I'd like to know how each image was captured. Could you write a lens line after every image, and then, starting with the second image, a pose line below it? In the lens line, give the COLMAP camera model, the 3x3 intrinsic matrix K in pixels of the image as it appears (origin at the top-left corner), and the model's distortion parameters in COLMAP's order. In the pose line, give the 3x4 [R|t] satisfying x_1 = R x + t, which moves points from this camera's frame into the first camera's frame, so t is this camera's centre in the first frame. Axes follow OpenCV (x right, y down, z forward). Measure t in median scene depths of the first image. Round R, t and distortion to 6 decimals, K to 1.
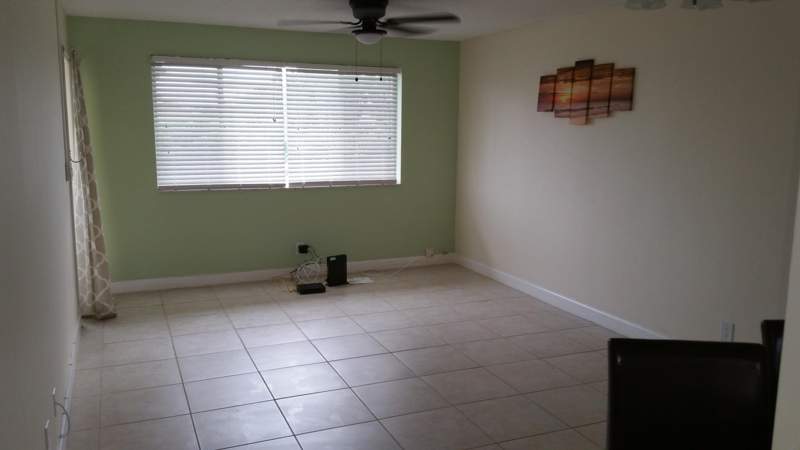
lens RADIAL K [[638.0, 0, 400.0], [0, 638.0, 225.0], [0, 0, 1]] dist [0.001639, 0.000940]
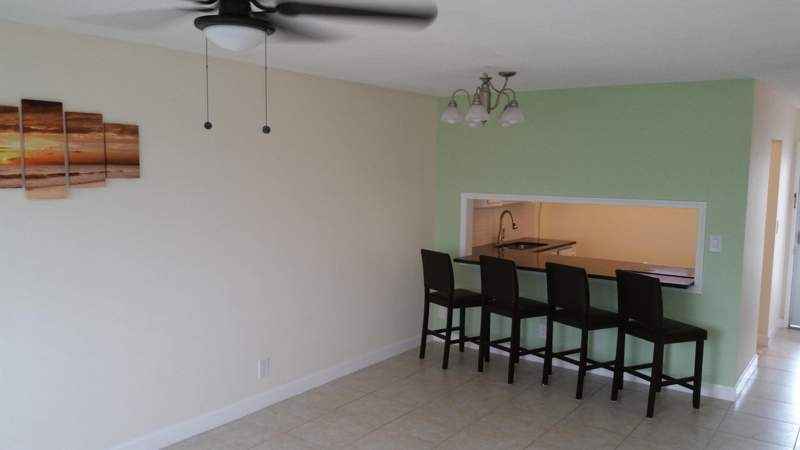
lens RADIAL K [[638.0, 0, 400.0], [0, 638.0, 225.0], [0, 0, 1]] dist [0.001639, 0.000940]
pose [[-0.501116, -0.102641, 0.859272, -0.483291], [0.115262, 0.976178, 0.183826, -0.222300], [-0.857670, 0.191160, -0.477347, 1.071274]]
